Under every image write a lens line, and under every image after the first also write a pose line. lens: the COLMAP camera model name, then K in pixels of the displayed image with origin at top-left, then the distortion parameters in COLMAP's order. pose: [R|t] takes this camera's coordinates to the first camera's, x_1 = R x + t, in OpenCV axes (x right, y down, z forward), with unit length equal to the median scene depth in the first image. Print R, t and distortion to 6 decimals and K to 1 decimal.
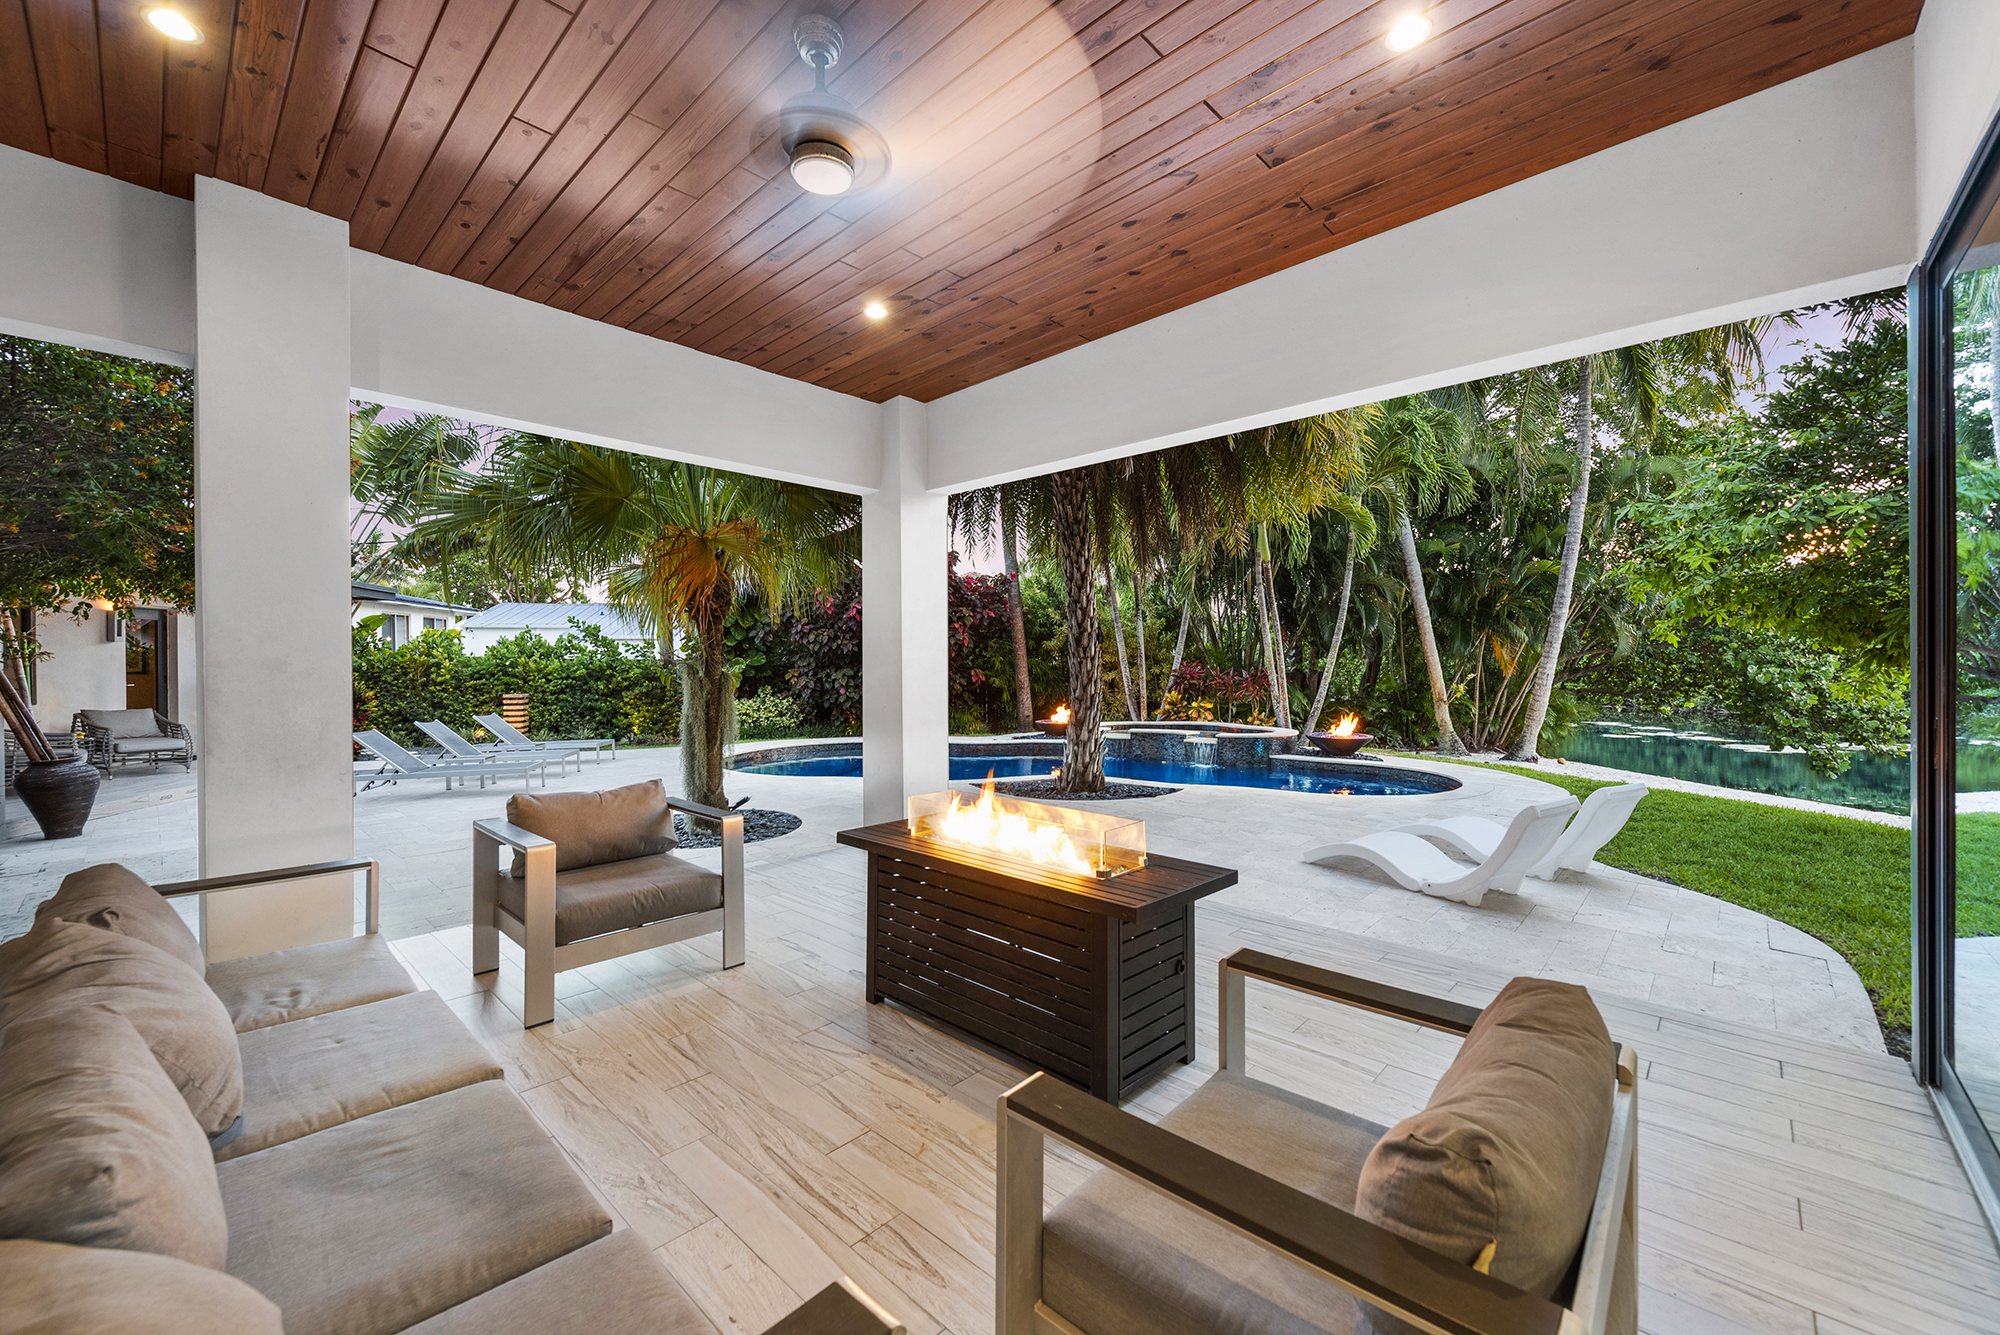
lens RADIAL K [[784.4, 0, 994.1], [0, 784.4, 665.6], [0, 0, 1]] dist [0.008380, -0.000600]
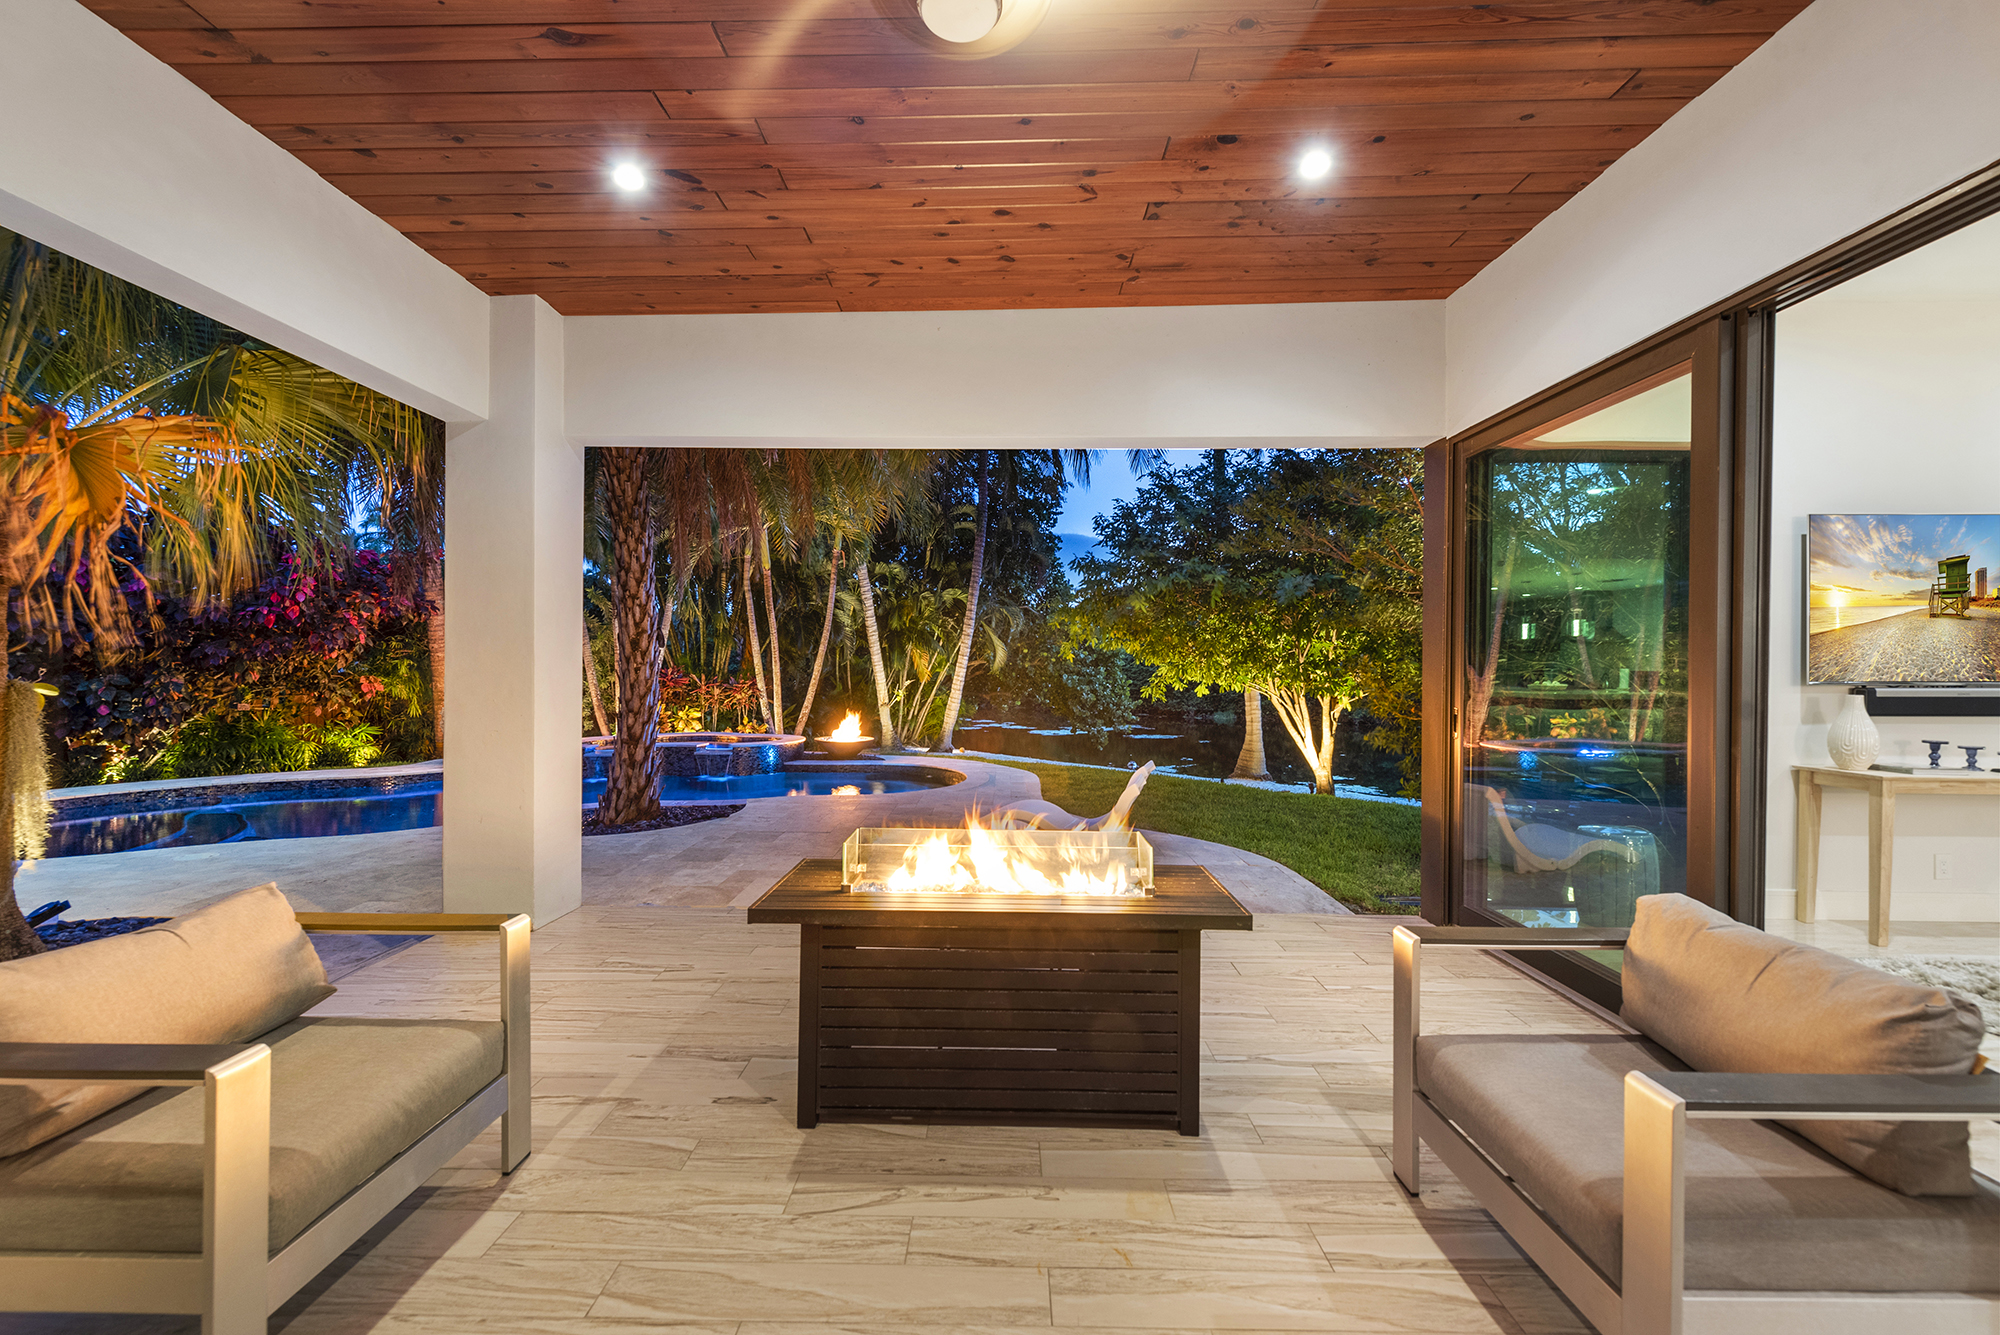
lens RADIAL K [[784.4, 0, 990.2], [0, 784.4, 670.8], [0, 0, 1]] dist [0.008380, -0.000600]
pose [[0.737200, 0.006218, 0.675646, -0.306026], [-0.004893, 0.999981, -0.003864, 0.000000], [-0.675657, -0.000457, 0.737216, 0.192909]]
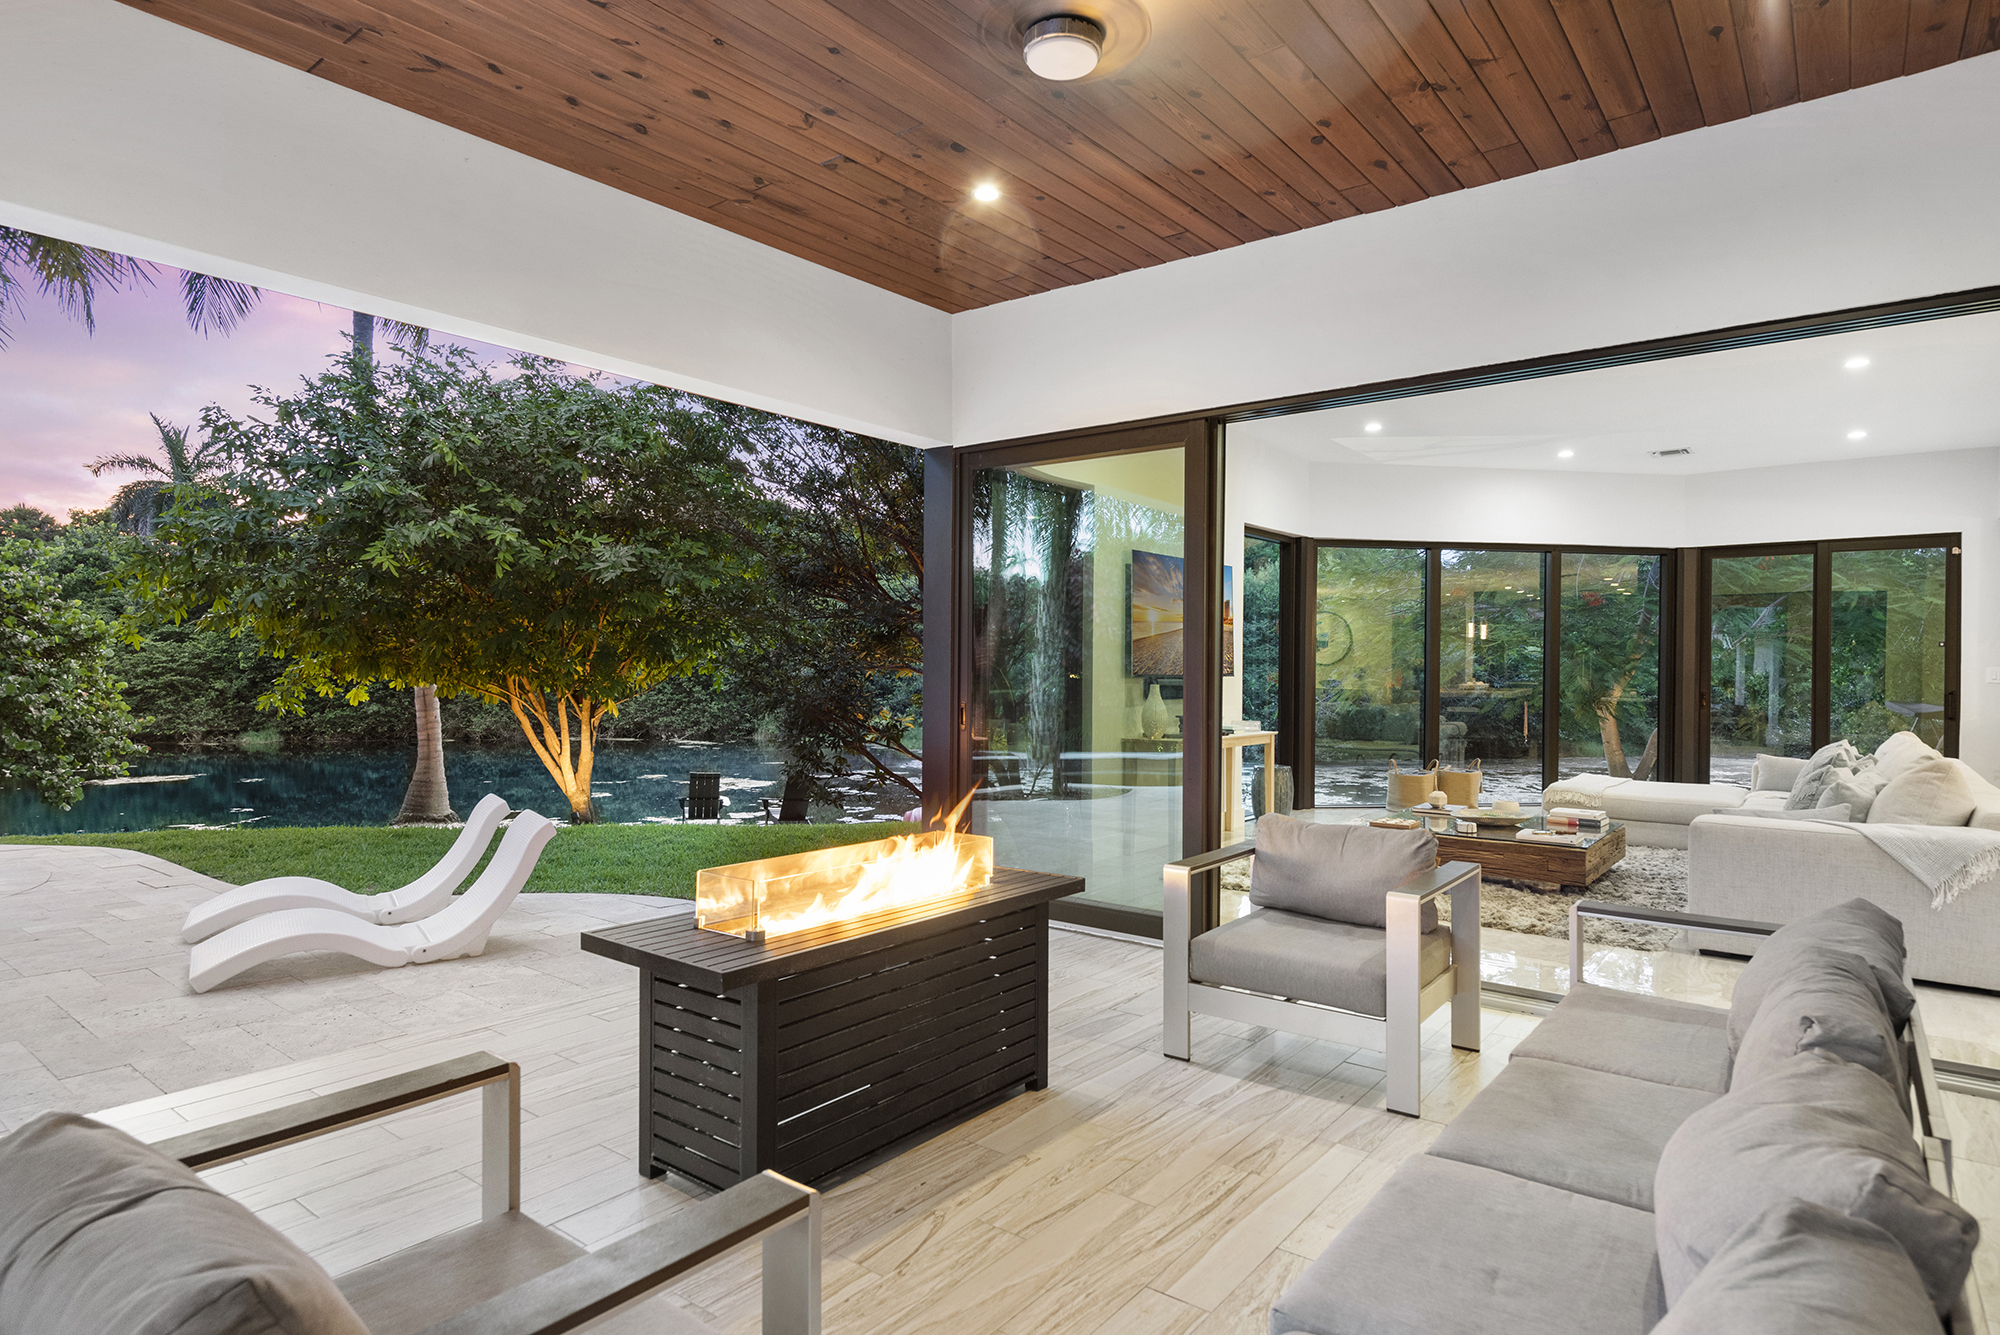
lens RADIAL K [[1094.0, 0, 994.8], [0, 1094.0, 670.5], [0, 0, 1]] dist [0.012056, 0.000126]
pose [[-0.091980, 0.001516, 0.995760, -0.582832], [0.000850, 0.999999, -0.001444, 0.000065], [-0.995760, 0.000713, -0.091981, 0.517526]]
